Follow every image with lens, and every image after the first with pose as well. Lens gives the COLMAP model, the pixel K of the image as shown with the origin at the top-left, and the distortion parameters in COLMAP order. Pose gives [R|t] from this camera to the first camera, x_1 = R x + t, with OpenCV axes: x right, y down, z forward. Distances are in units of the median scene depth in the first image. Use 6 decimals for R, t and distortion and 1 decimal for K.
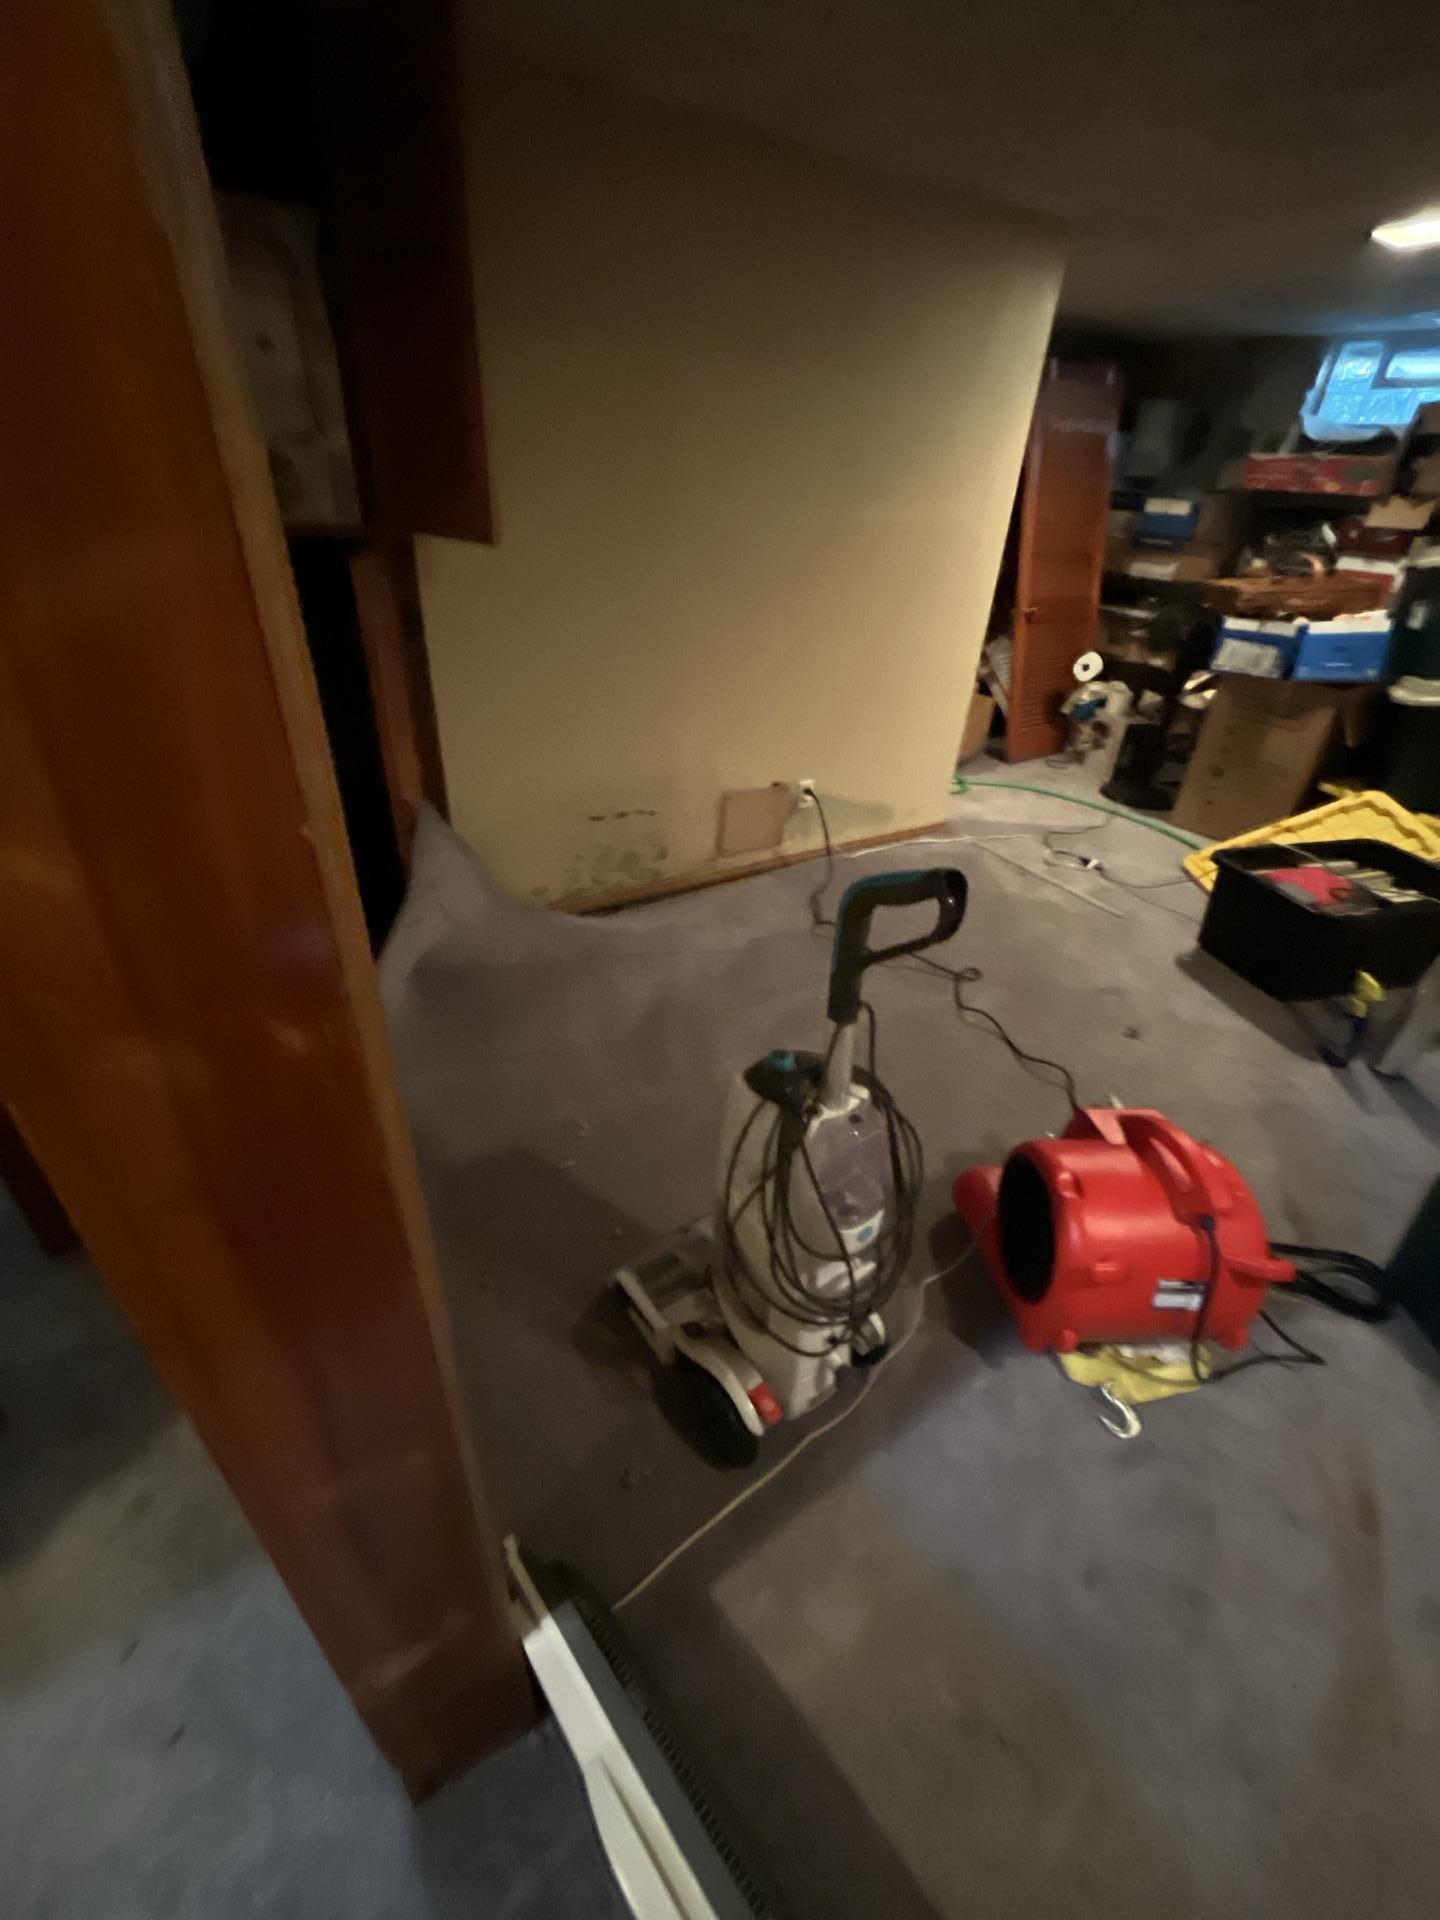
lens RADIAL K [[775.1, 0, 720.0], [0, 775.1, 960.0], [0, 0, 1]] dist [0.002112, 0.000204]
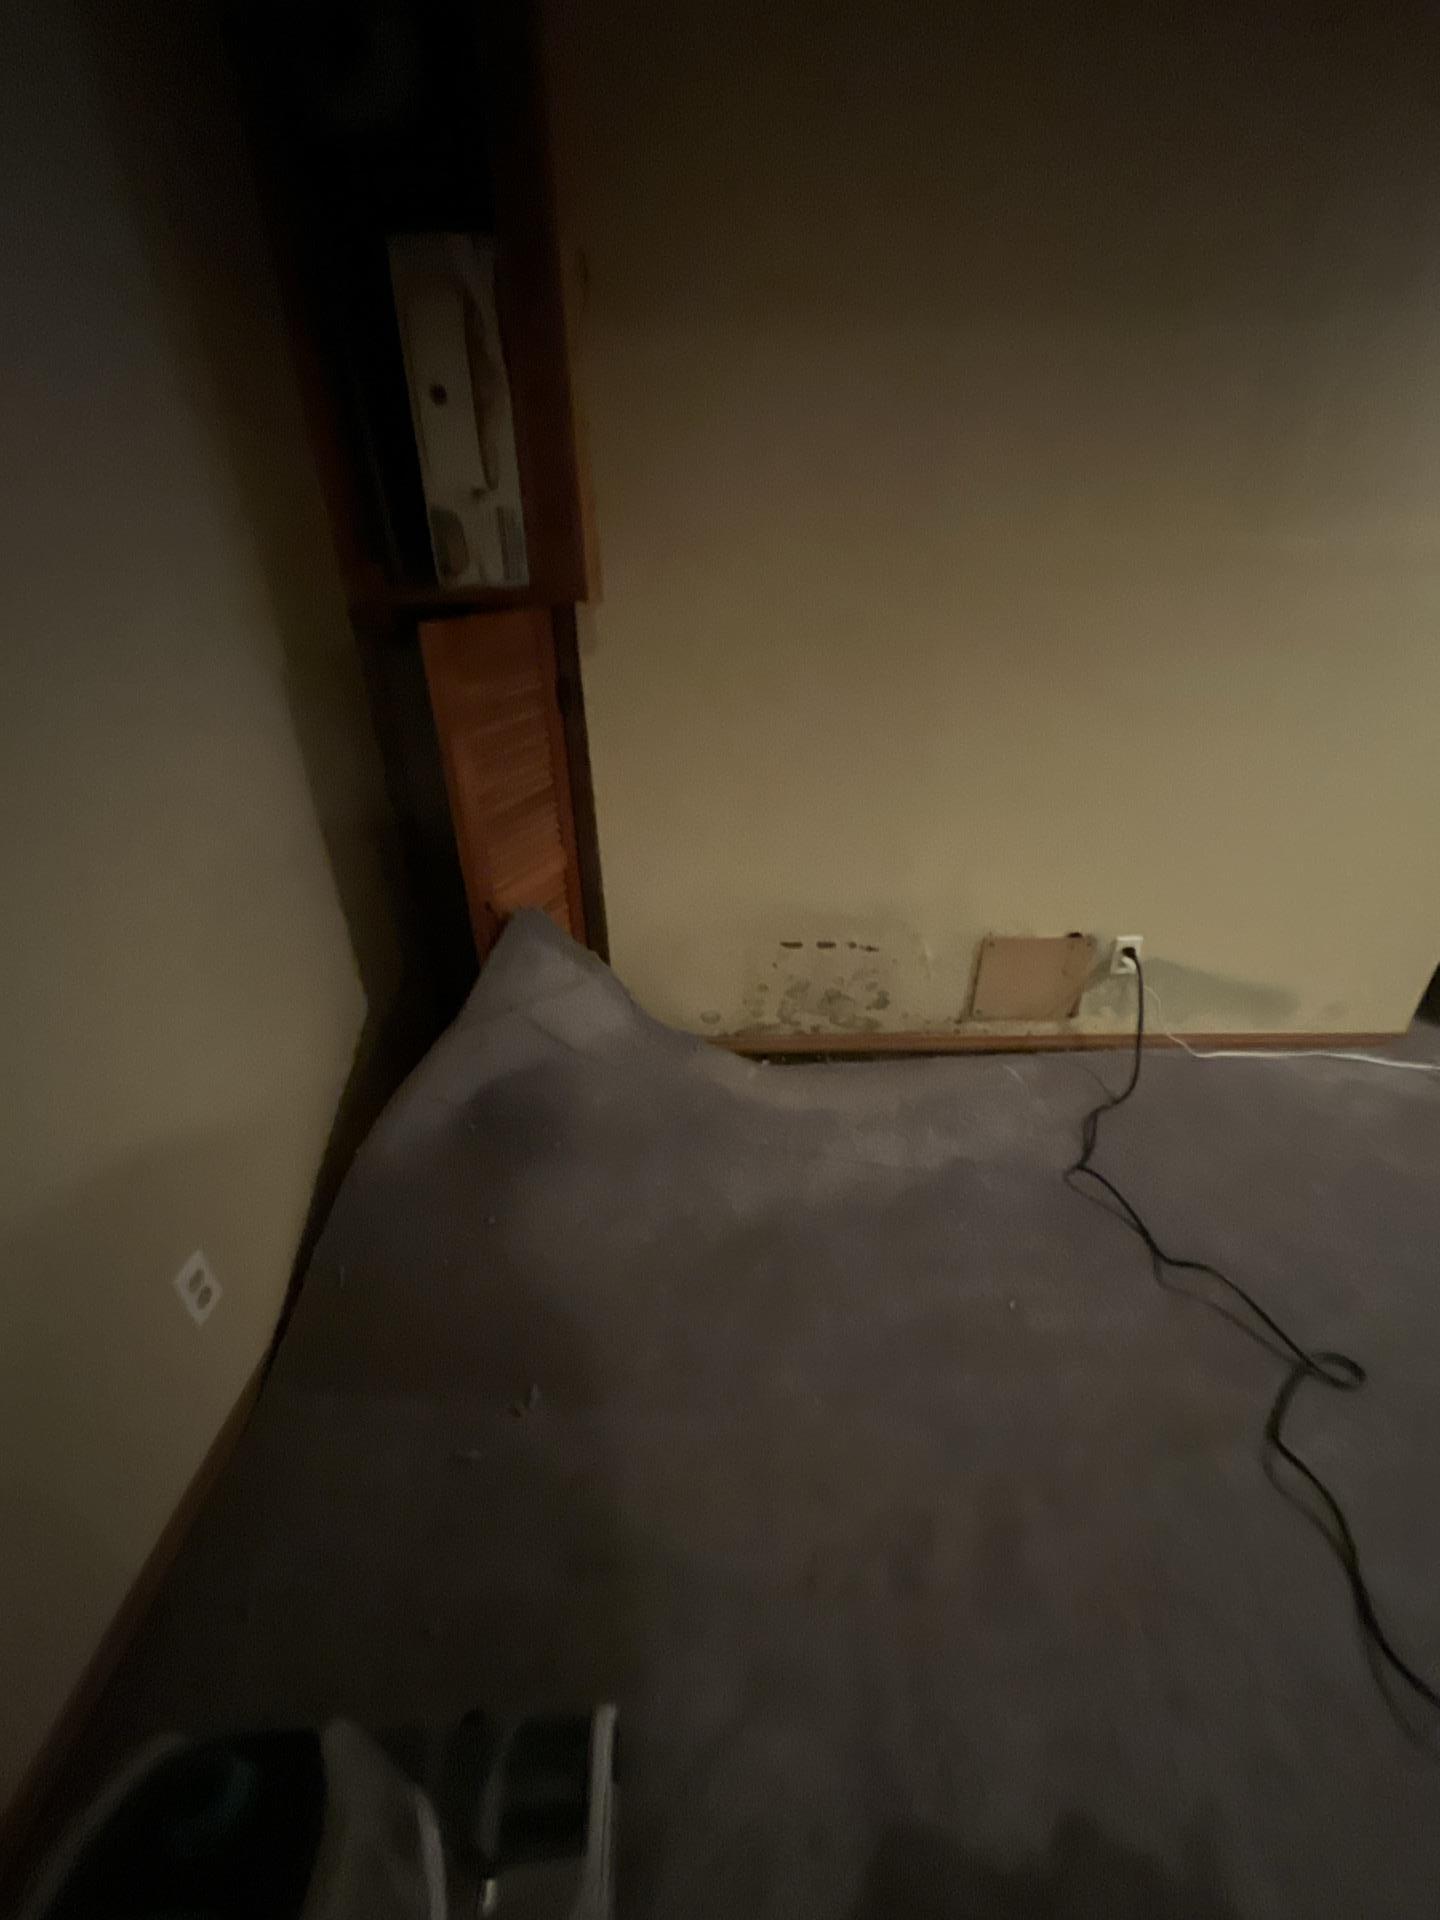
lens RADIAL K [[775.1, 0, 720.0], [0, 775.1, 960.0], [0, 0, 1]] dist [0.002112, 0.000204]
pose [[0.862778, 0.185744, -0.470227, 0.135016], [-0.231503, 0.971977, -0.040826, -0.107758], [0.449467, 0.144083, 0.881601, 0.257340]]
